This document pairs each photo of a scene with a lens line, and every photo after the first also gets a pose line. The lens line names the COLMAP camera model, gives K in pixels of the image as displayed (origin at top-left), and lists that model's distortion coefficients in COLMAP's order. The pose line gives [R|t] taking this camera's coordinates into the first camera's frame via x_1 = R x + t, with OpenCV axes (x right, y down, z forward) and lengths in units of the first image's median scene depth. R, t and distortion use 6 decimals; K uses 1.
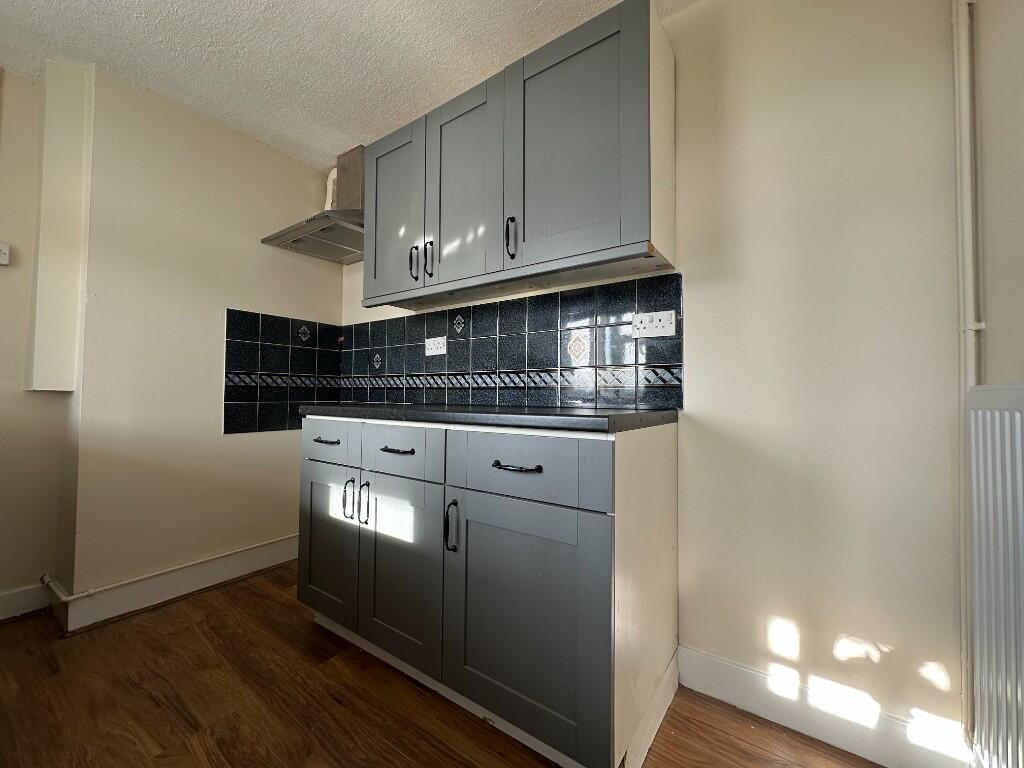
lens RADIAL K [[405.0, 0, 511.0], [0, 405.0, 383.2], [0, 0, 1]] dist [-0.001420, 0.000114]
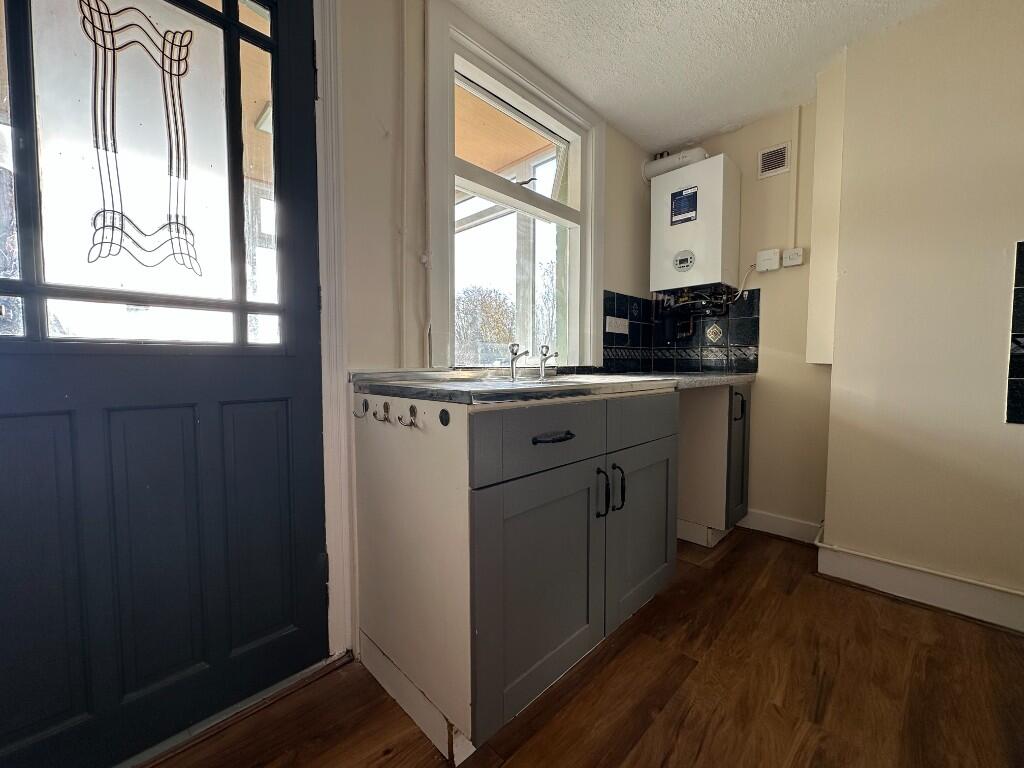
lens RADIAL K [[405.0, 0, 511.0], [0, 405.0, 383.2], [0, 0, 1]] dist [-0.001420, 0.000114]
pose [[-0.179519, 0.037612, -0.983035, 0.195692], [0.027494, 0.999070, 0.033204, 0.011327], [0.983370, -0.021067, -0.180386, 0.377281]]
